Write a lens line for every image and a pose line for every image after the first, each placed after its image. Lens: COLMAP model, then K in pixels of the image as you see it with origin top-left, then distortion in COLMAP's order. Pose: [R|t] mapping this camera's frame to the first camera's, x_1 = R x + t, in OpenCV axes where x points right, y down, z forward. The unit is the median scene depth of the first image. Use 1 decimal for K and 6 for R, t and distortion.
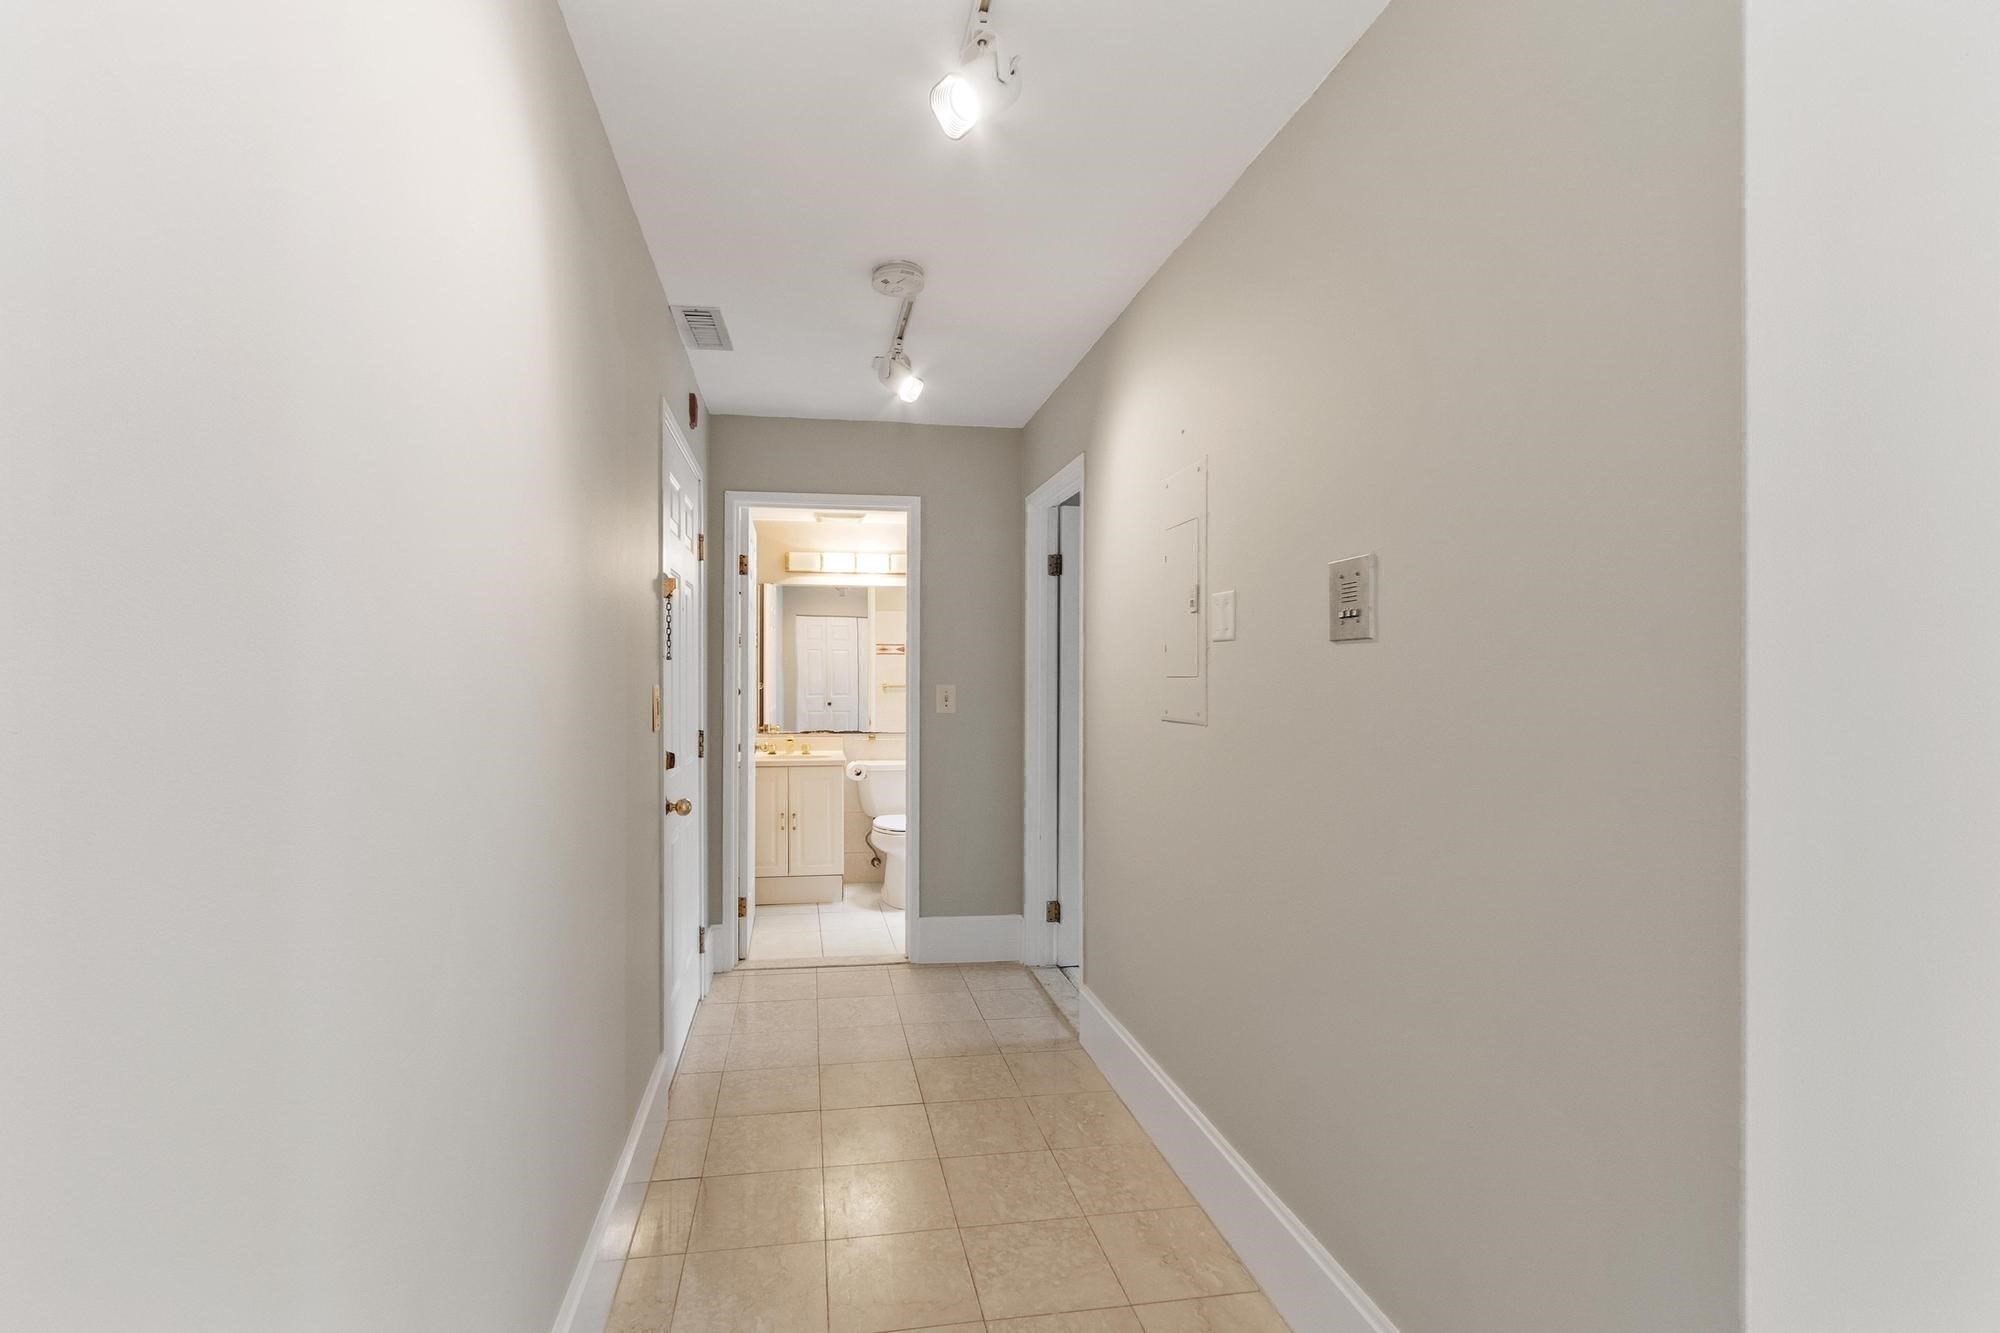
lens RADIAL K [[872.9, 0, 951.9], [0, 872.9, 667.1], [0, 0, 1]] dist [0.000838, 0.000171]
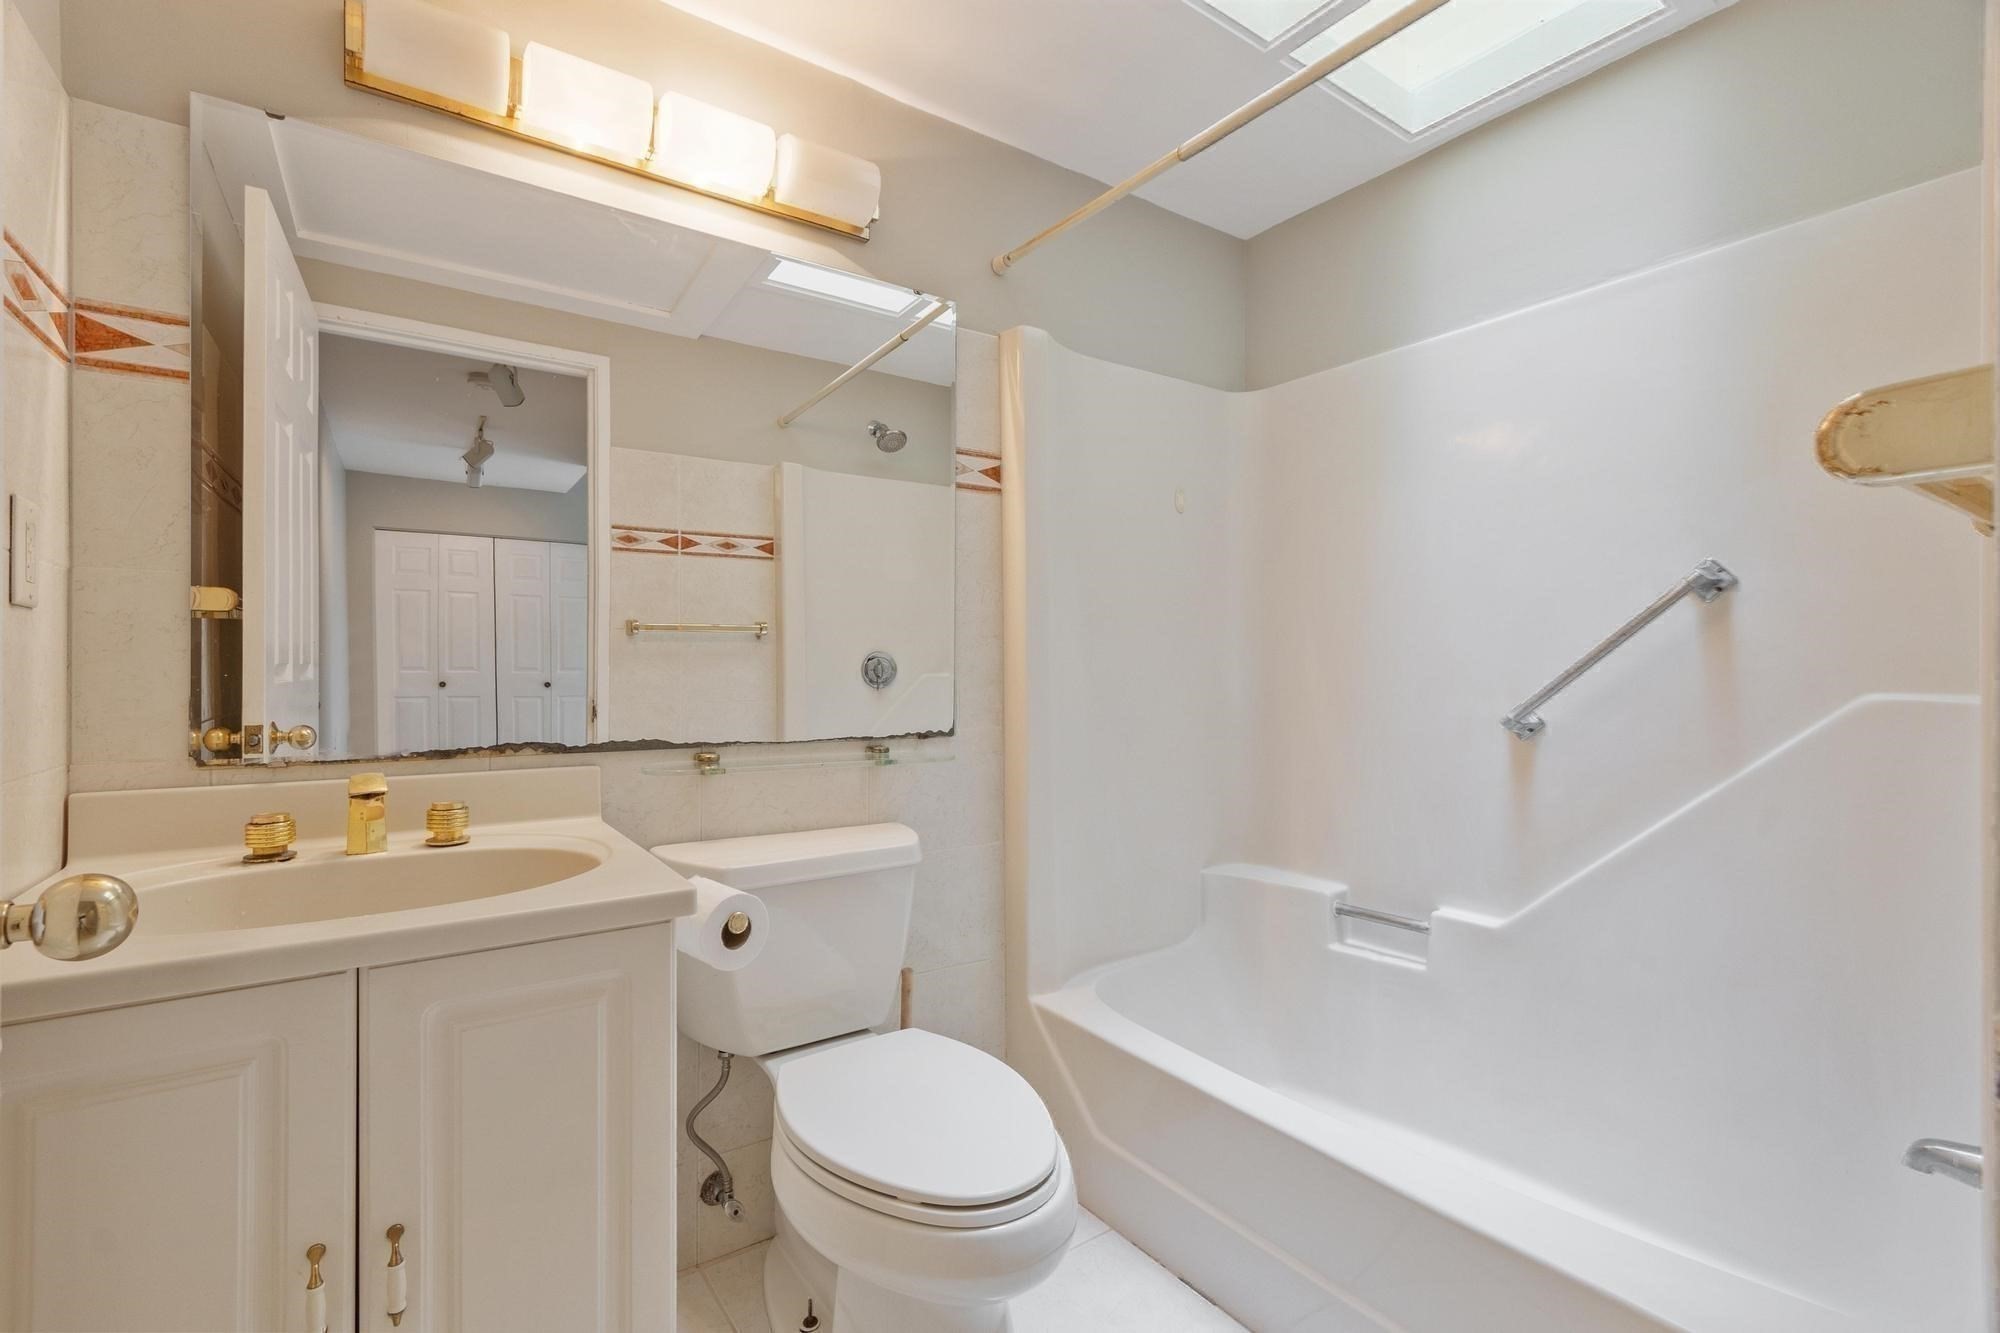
lens RADIAL K [[872.9, 0, 951.9], [0, 872.9, 667.1], [0, 0, 1]] dist [0.000838, 0.000171]
pose [[0.917029, 0.003020, 0.398809, -0.139034], [-0.008814, 0.999881, 0.012695, 0.047810], [-0.398723, -0.015157, 0.916946, 0.744374]]
